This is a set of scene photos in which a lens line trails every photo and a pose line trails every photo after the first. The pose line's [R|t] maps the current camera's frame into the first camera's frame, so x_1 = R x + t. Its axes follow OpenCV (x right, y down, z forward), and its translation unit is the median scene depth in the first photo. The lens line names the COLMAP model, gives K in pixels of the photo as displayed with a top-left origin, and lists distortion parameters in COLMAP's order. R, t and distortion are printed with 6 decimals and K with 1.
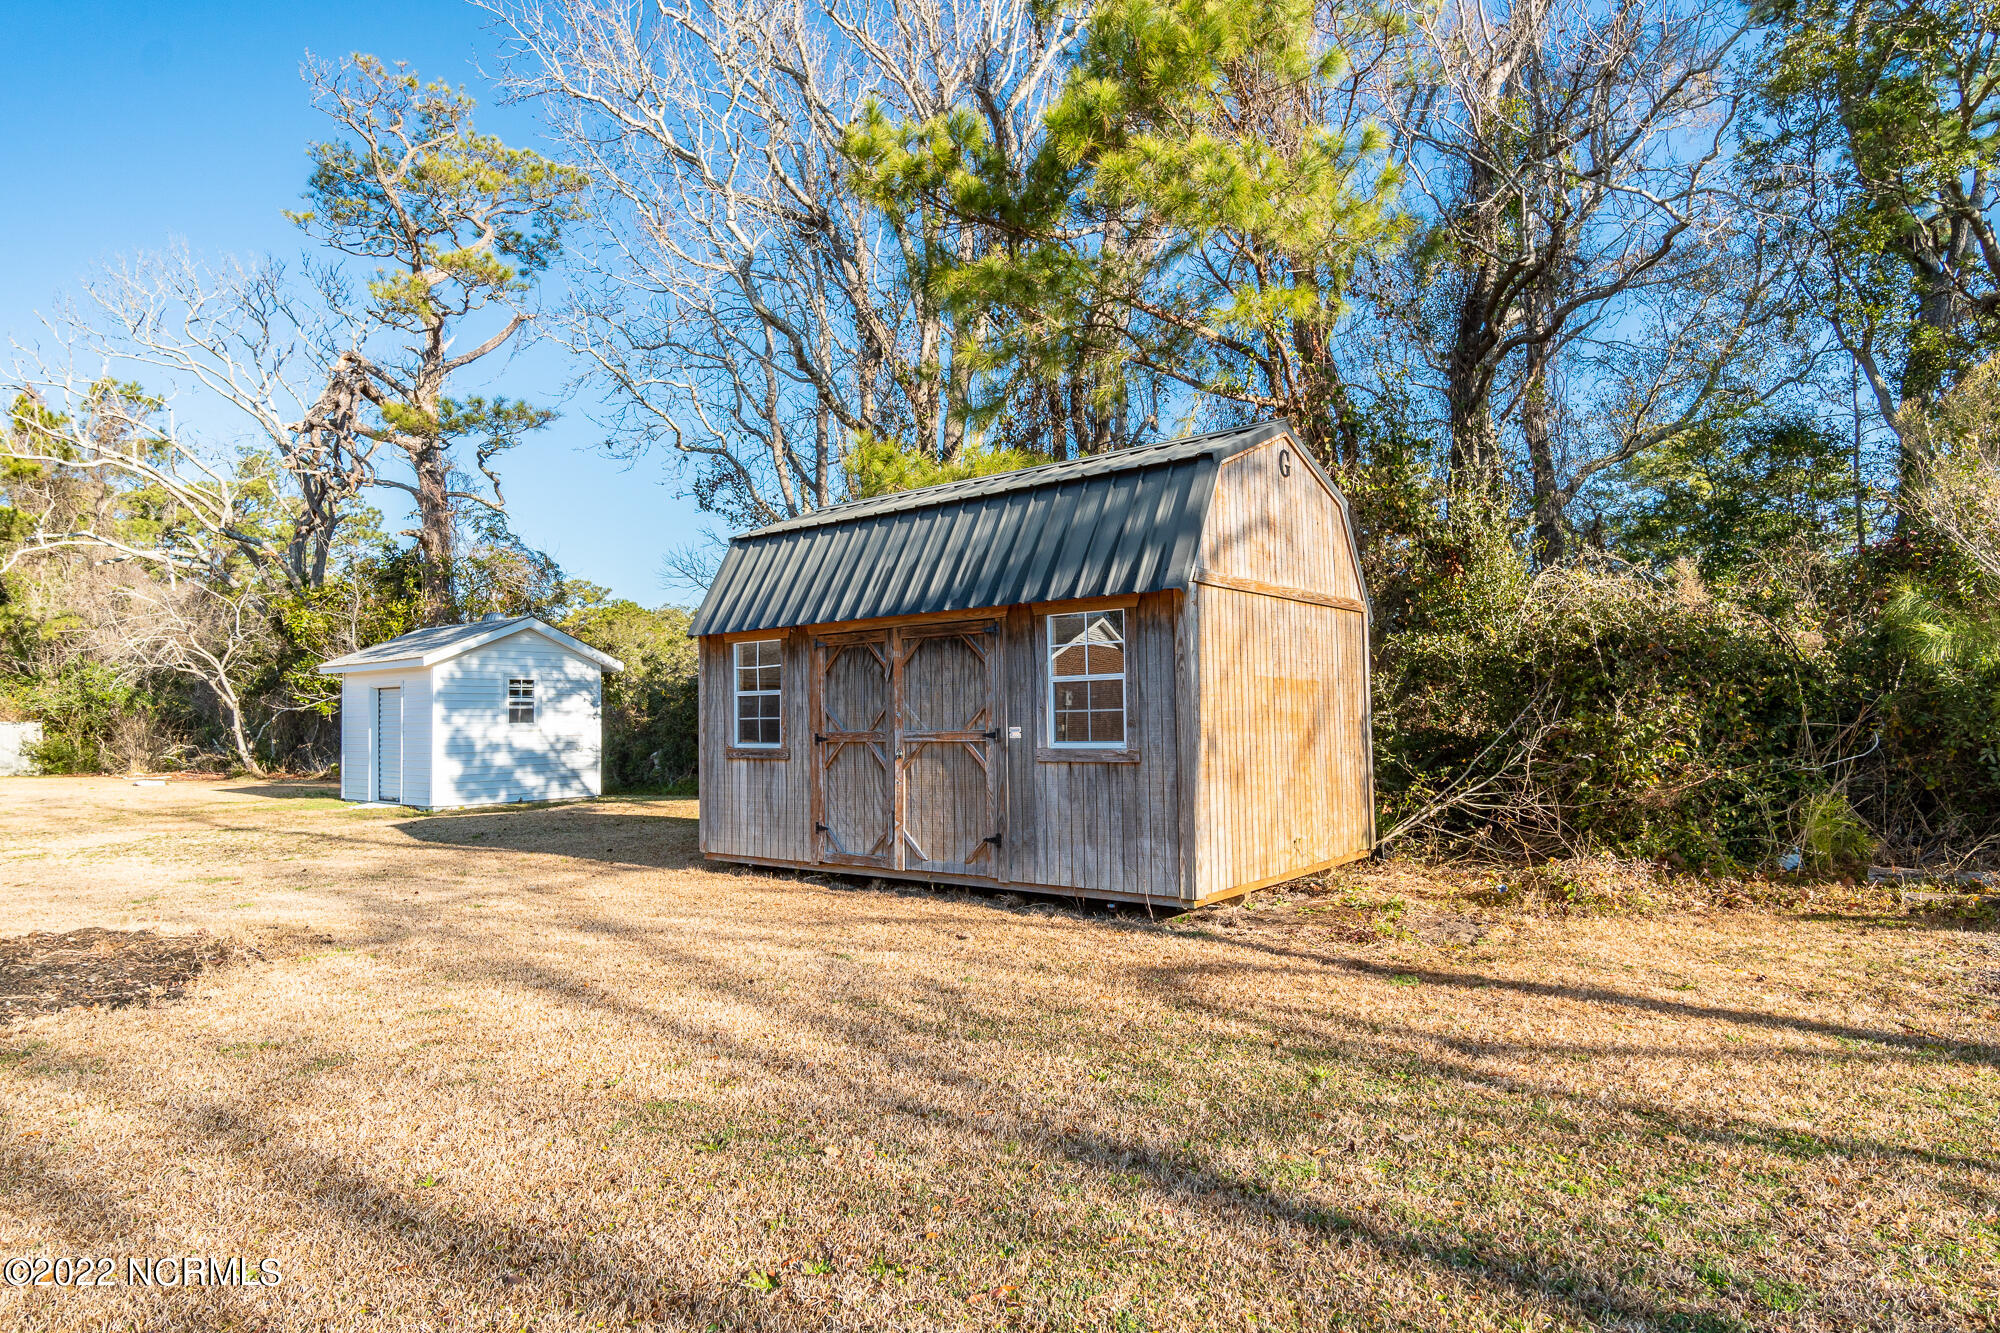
lens RADIAL K [[1123.9, 0, 996.3], [0, 1123.9, 673.8], [0, 0, 1]] dist [-0.005585, 0.004144]
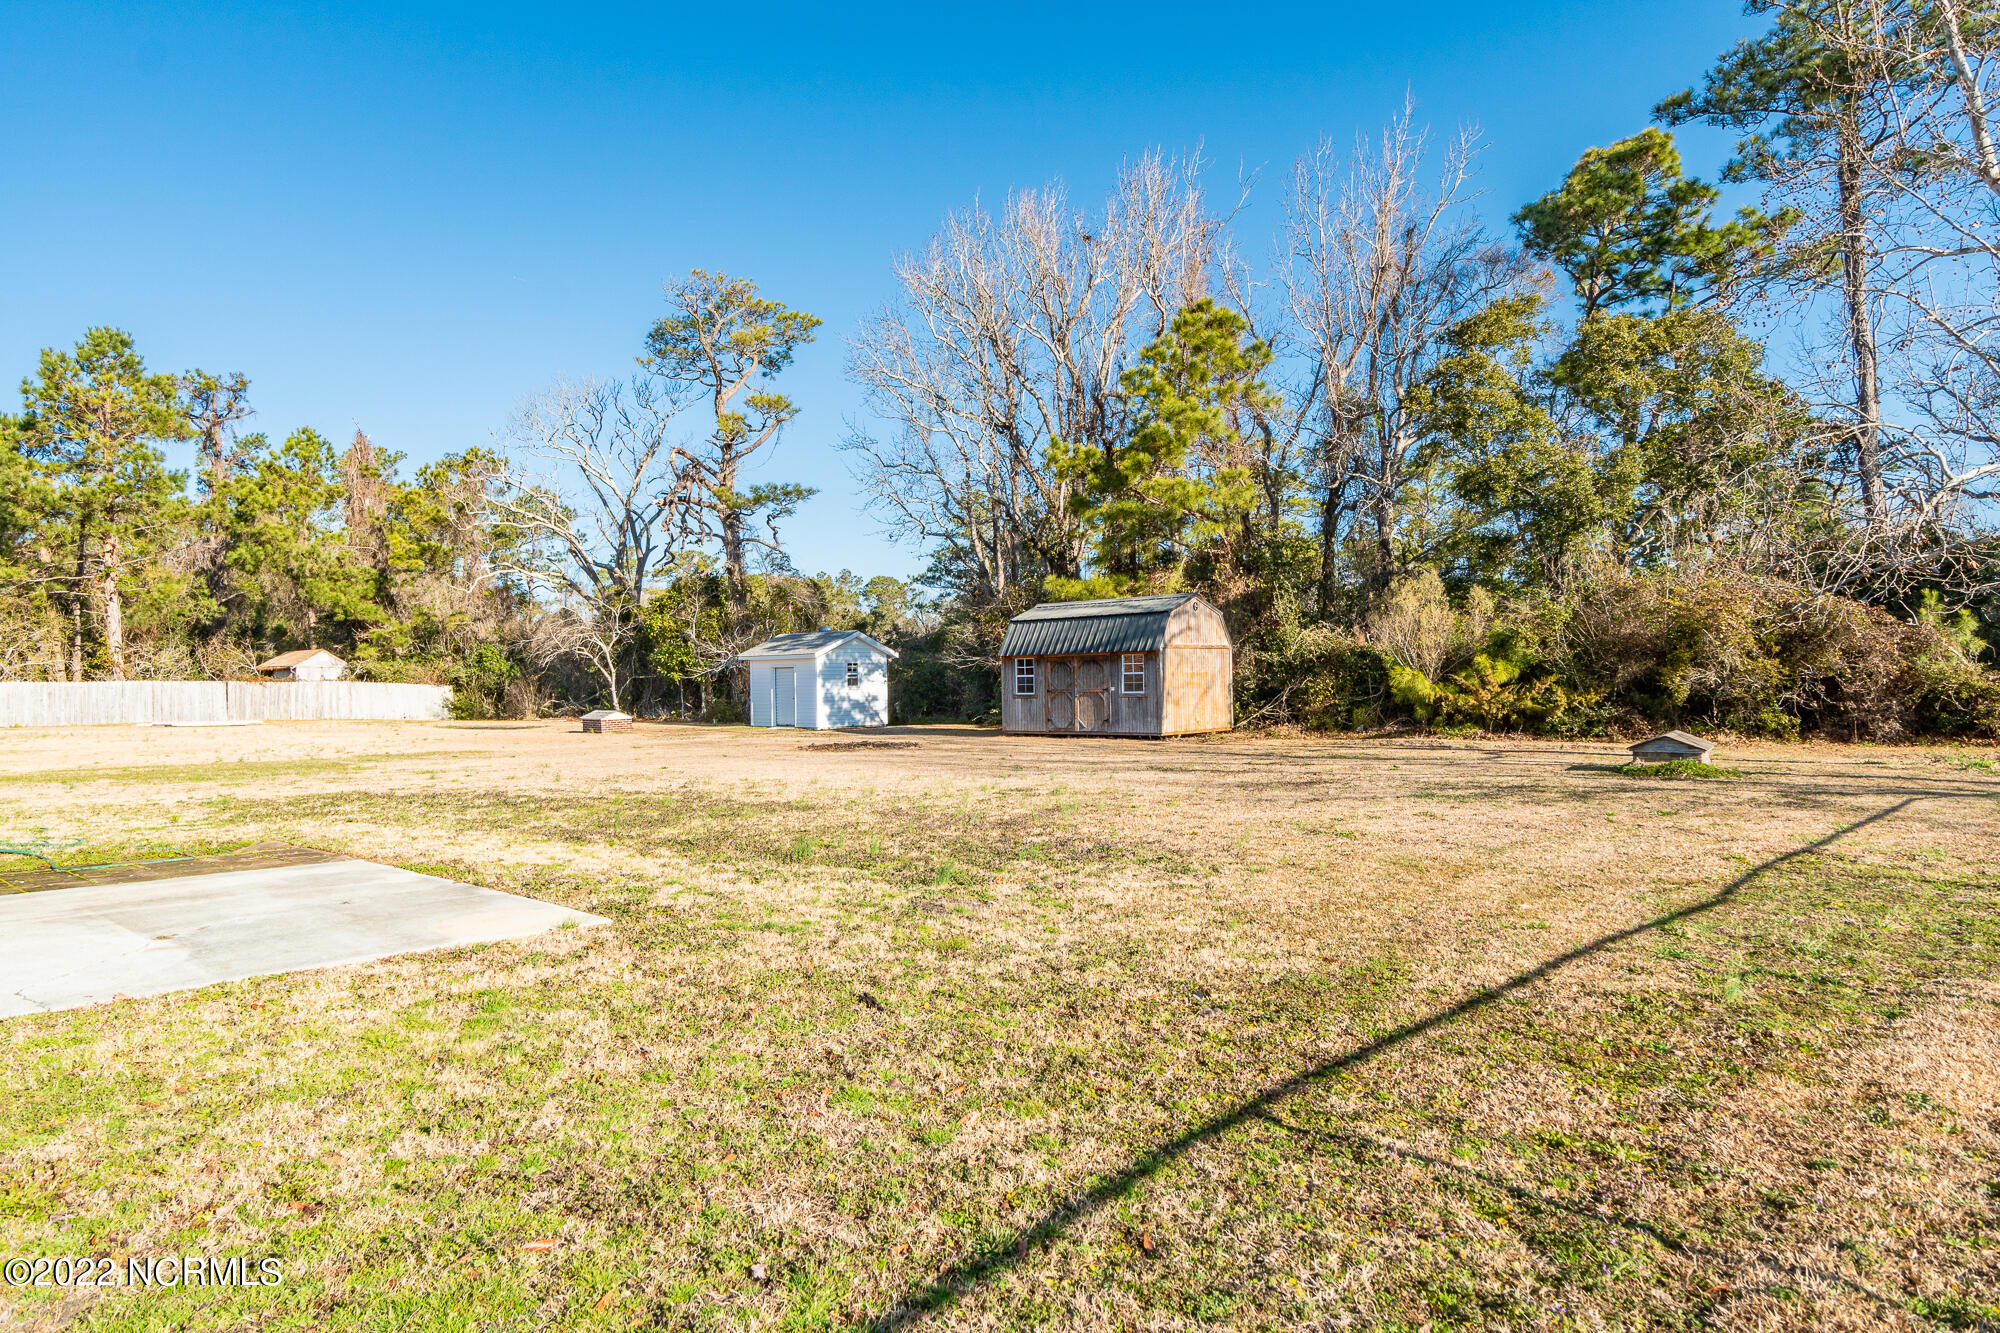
lens RADIAL K [[1228.2, 0, 989.0], [0, 1228.2, 657.9], [0, 0, 1]] dist [-0.006694, -0.000194]
pose [[0.997066, -0.003314, -0.076471, -0.029786], [0.004987, 0.999752, 0.021700, -0.051301], [0.076381, -0.022018, 0.996836, -1.128422]]
